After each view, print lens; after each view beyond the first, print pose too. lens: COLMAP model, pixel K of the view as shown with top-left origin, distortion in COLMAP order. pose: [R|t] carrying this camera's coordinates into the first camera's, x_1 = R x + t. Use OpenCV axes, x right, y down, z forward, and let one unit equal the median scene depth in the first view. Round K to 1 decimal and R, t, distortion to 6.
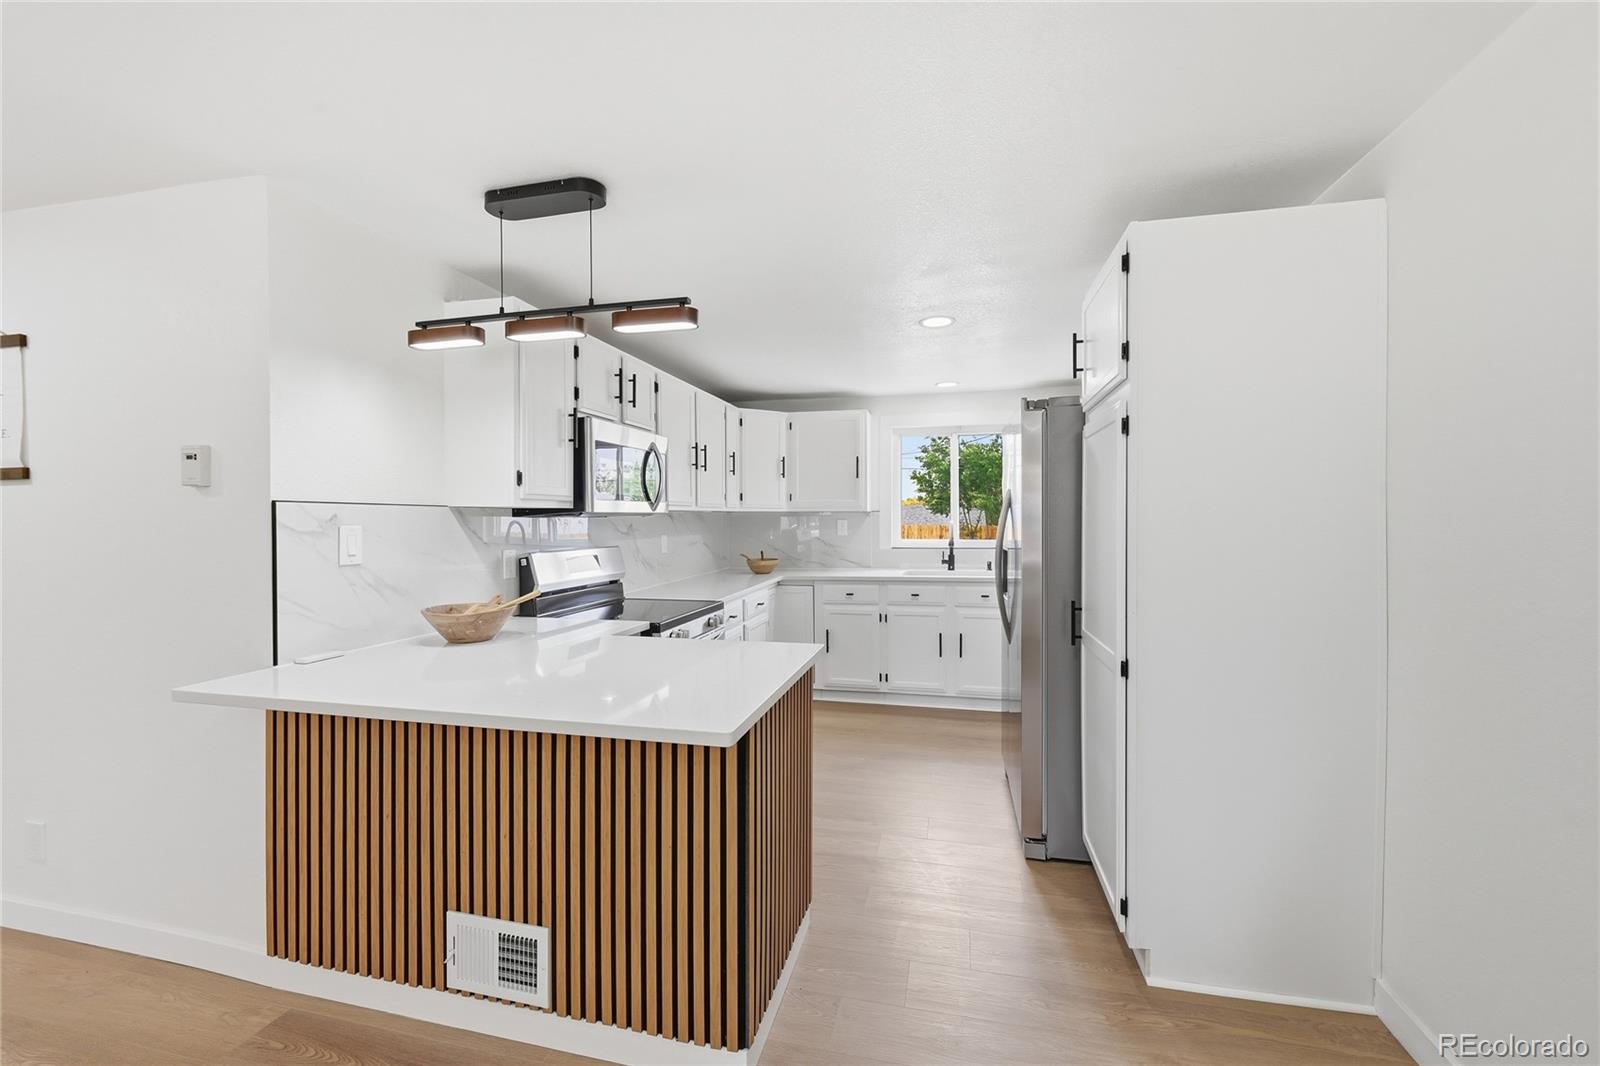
lens RADIAL K [[656.7, 0, 798.4], [0, 656.7, 525.0], [0, 0, 1]] dist [0.000122, 0.000083]
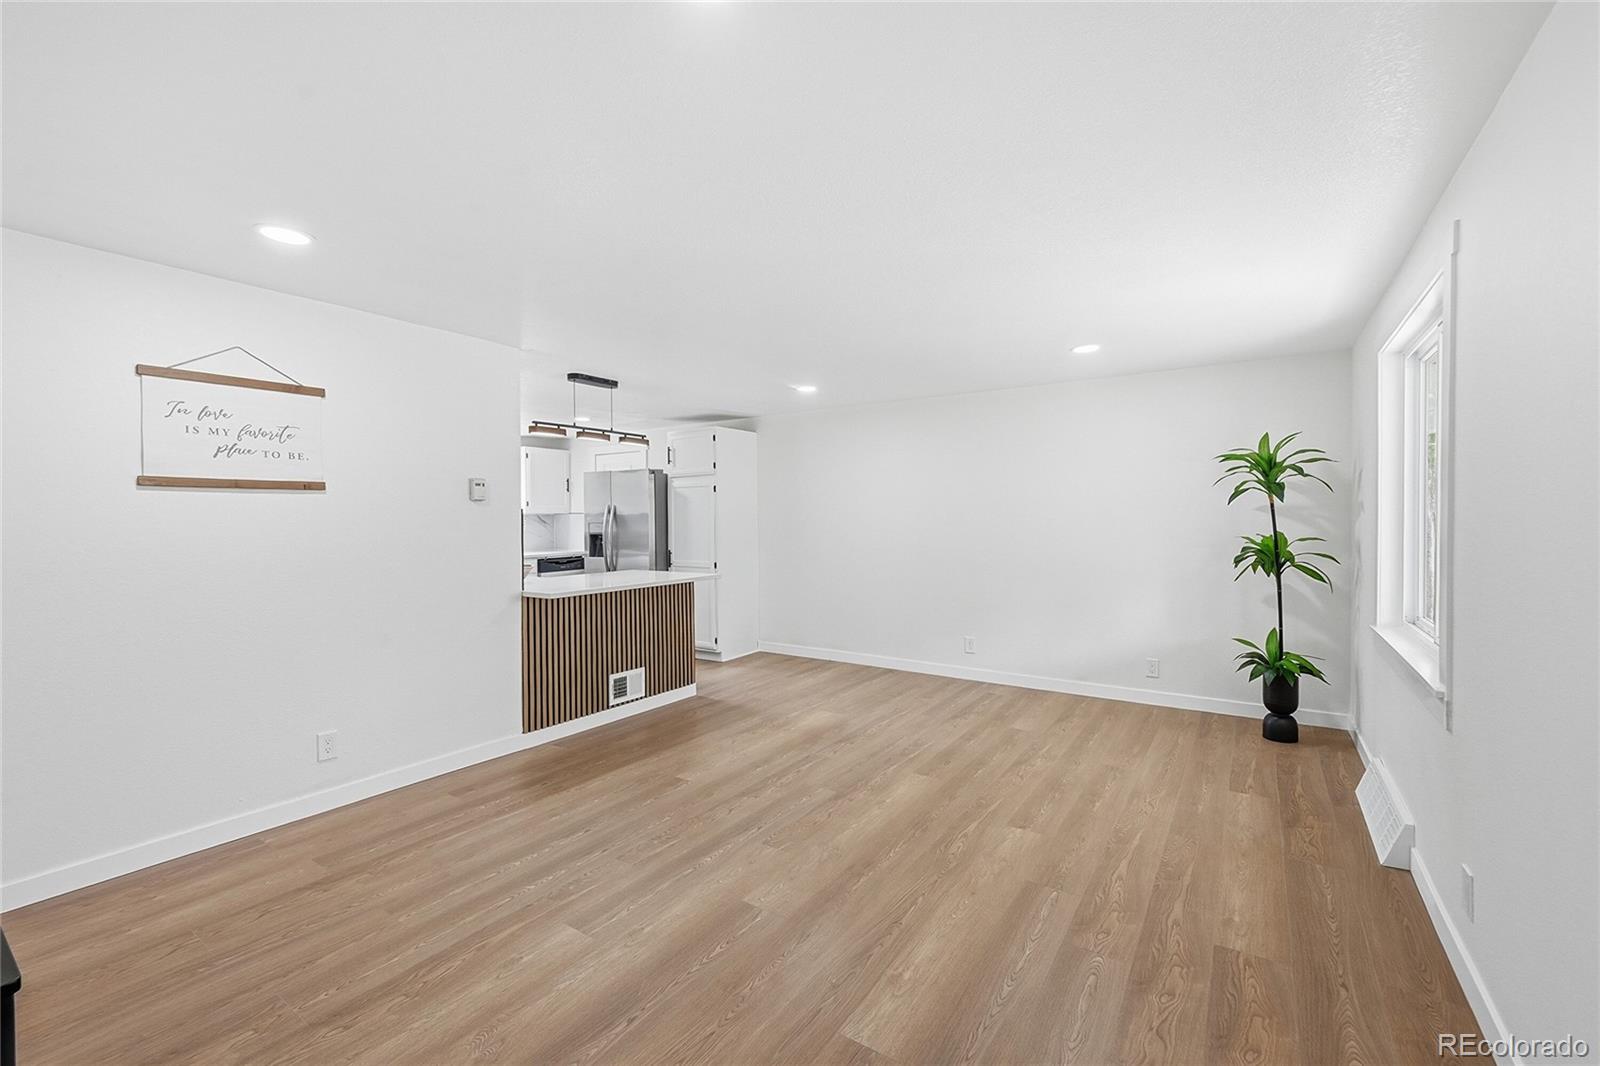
lens RADIAL K [[670.1, 0, 800.0], [0, 670.1, 533.0], [0, 0, 1]] dist [-0.001803, -0.000099]
pose [[0.349286, -0.020063, 0.936801, -1.100799], [0.012945, 0.999779, 0.016585, 0.005944], [-0.936927, 0.006334, 0.349468, -0.237125]]
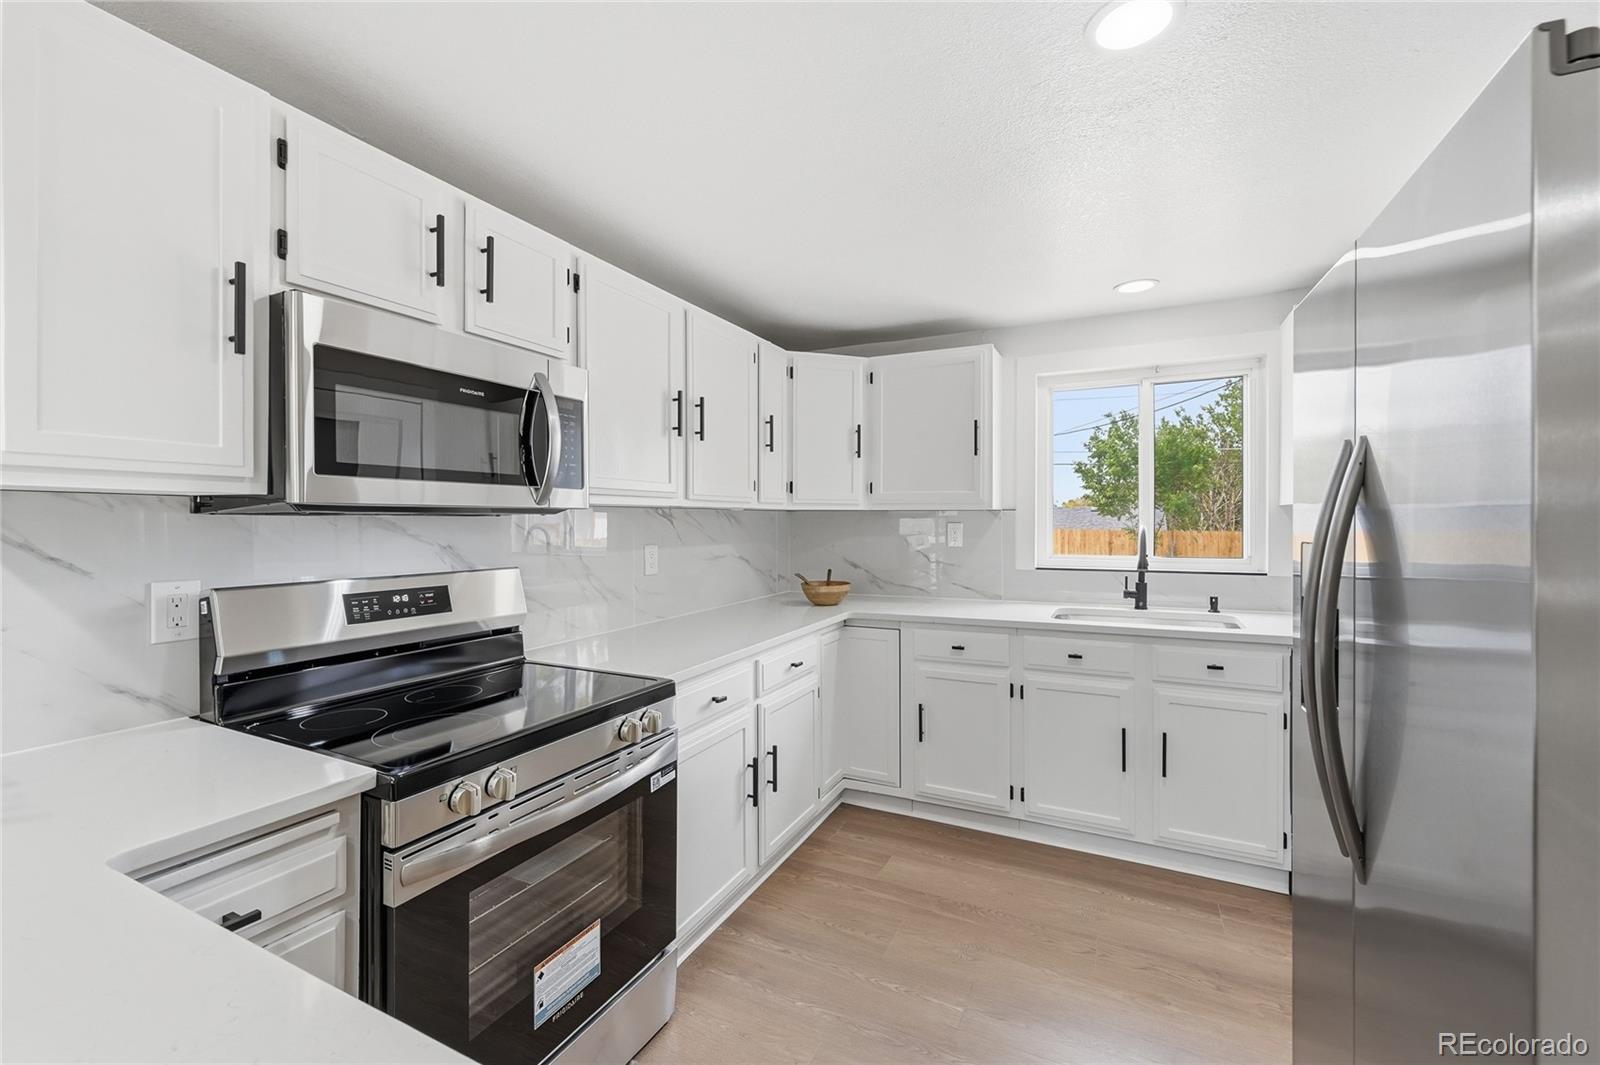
lens RADIAL K [[664.5, 0, 798.8], [0, 664.5, 525.1], [0, 0, 1]] dist [0.001008, 0.000138]
pose [[0.974915, 0.004067, -0.222542, 0.080460], [-0.005141, 0.999978, -0.004250, -0.002922], [0.222519, 0.005287, 0.974914, 0.430219]]
